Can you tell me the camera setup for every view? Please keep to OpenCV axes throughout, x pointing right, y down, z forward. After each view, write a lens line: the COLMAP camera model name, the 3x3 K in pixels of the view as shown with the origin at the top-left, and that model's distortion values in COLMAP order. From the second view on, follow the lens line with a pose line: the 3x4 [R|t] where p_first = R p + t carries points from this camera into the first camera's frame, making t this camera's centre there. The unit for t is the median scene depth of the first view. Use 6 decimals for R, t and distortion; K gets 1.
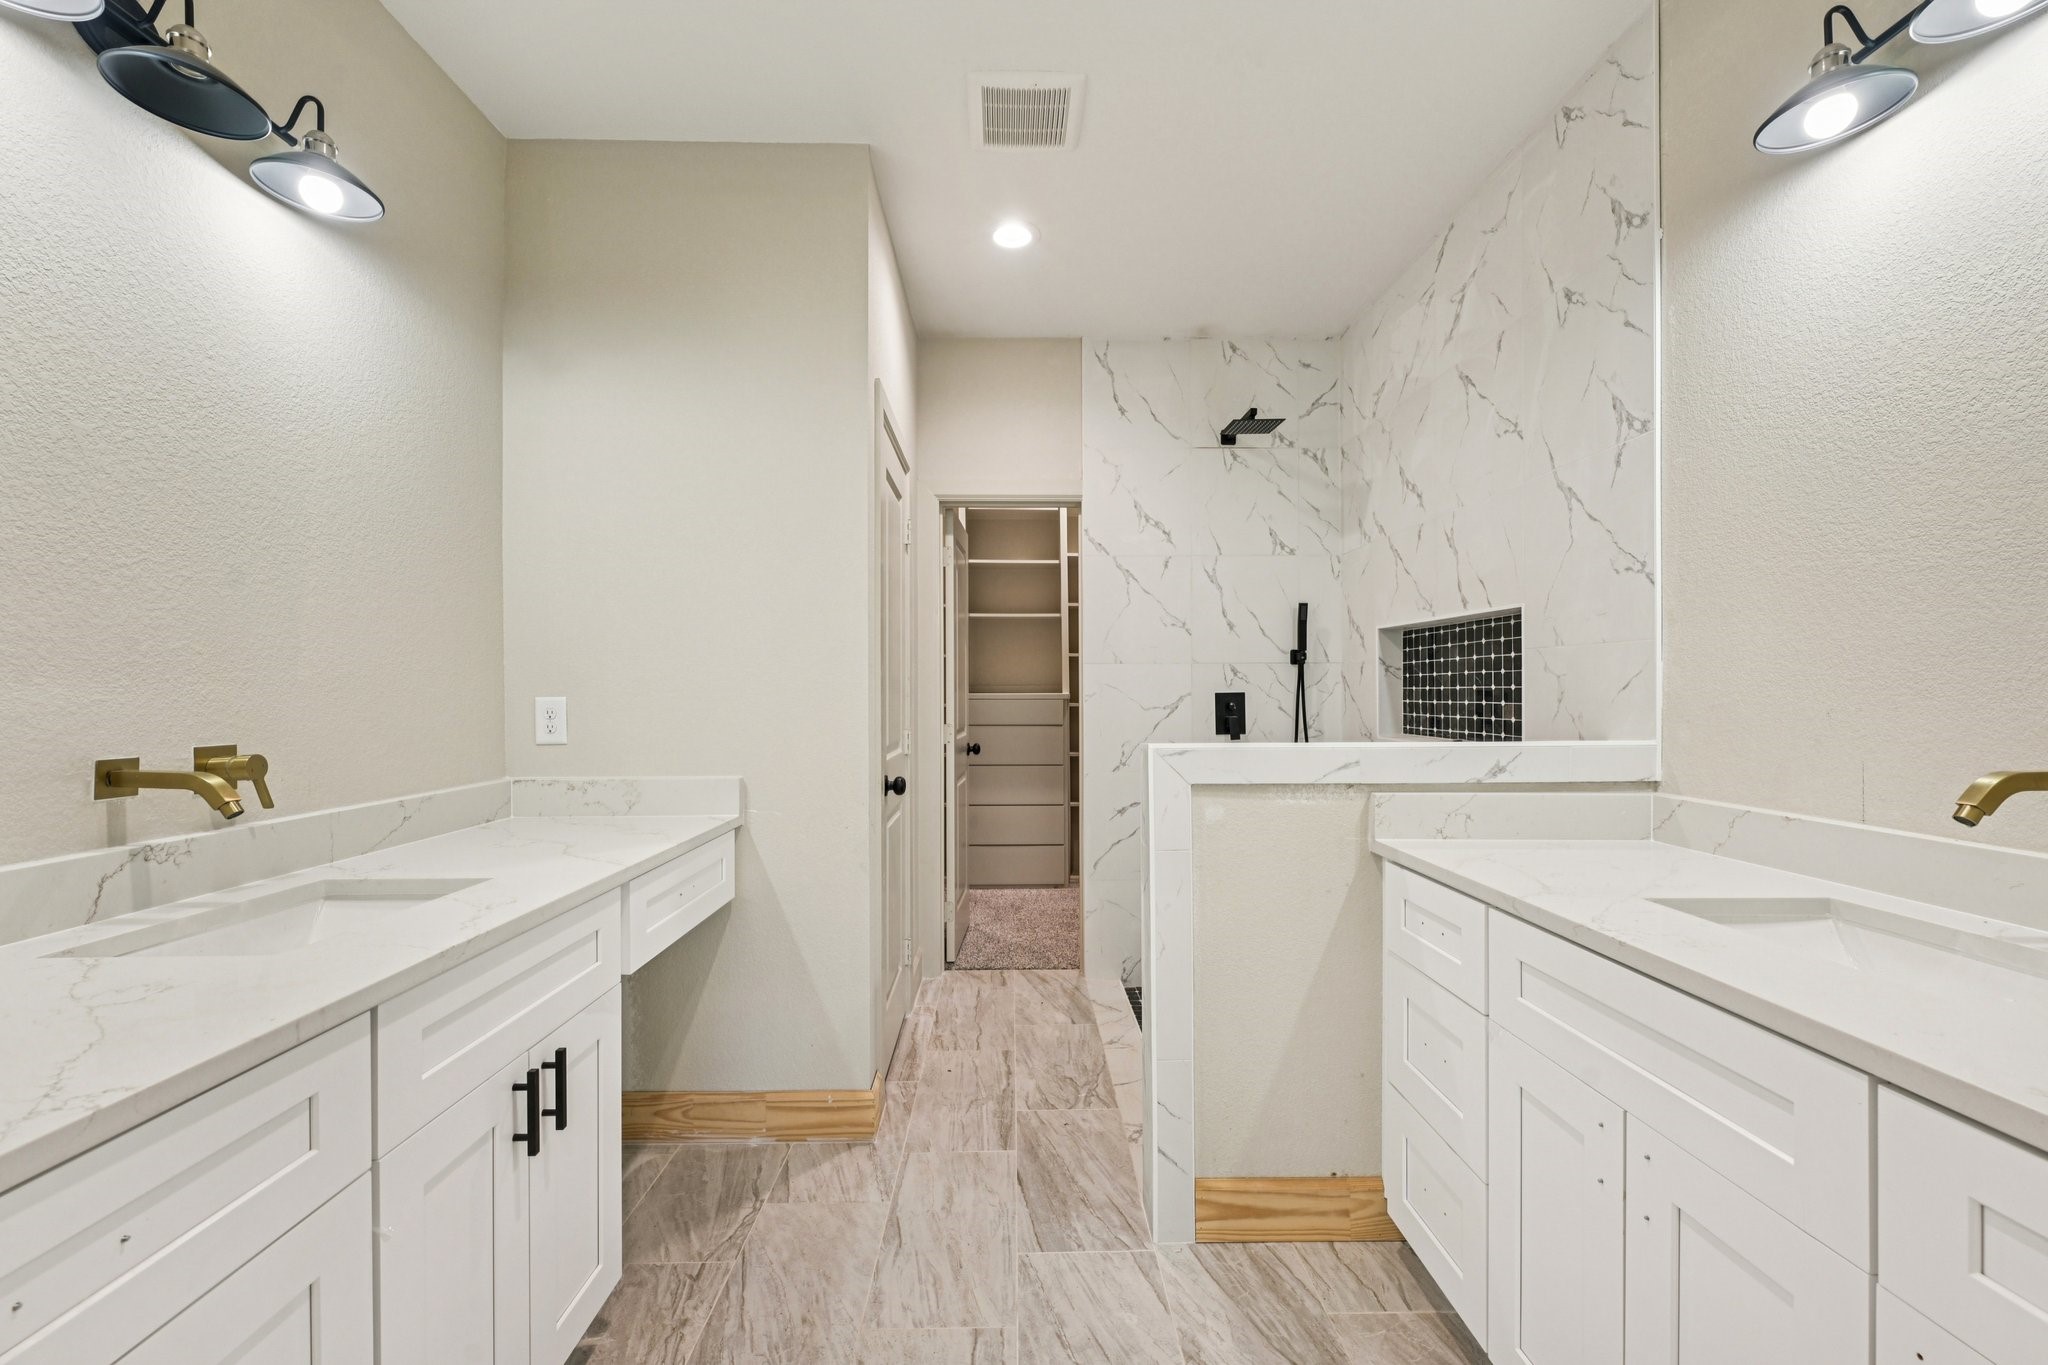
lens RADIAL K [[828.3, 0, 1030.9], [0, 828.3, 680.2], [0, 0, 1]] dist [-0.000001, -0.000421]
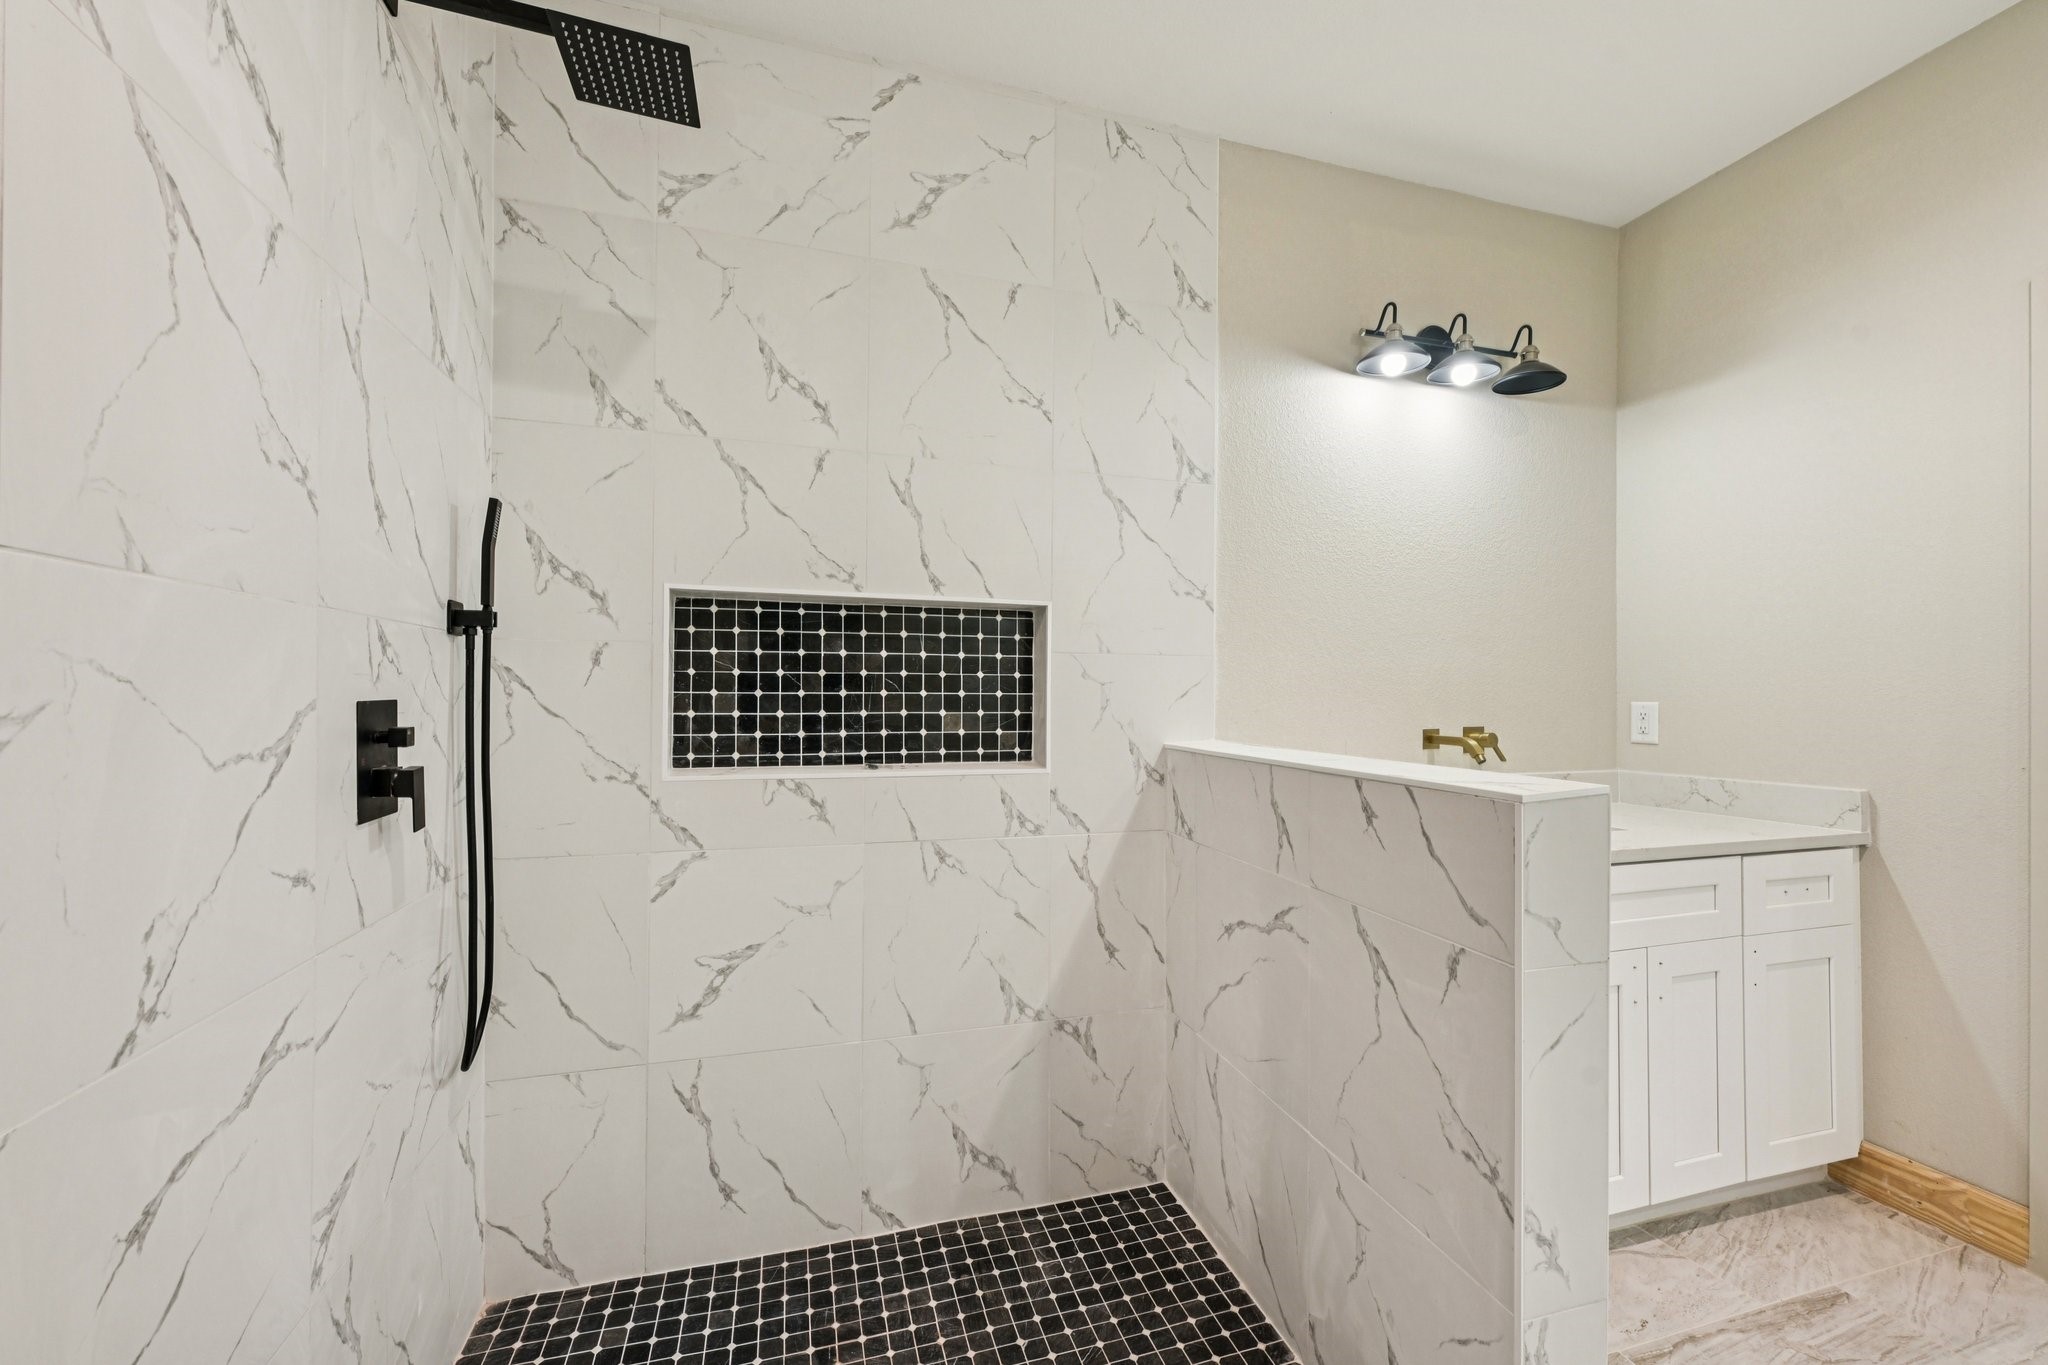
lens RADIAL K [[828.3, 0, 1022.3], [0, 828.3, 689.5], [0, 0, 1]] dist [-0.000001, -0.000421]
pose [[-0.271318, 0.007667, 0.962459, -0.235941], [-0.016845, 0.999777, -0.012713, 0.013103], [-0.962342, -0.019662, -0.271128, 1.097036]]
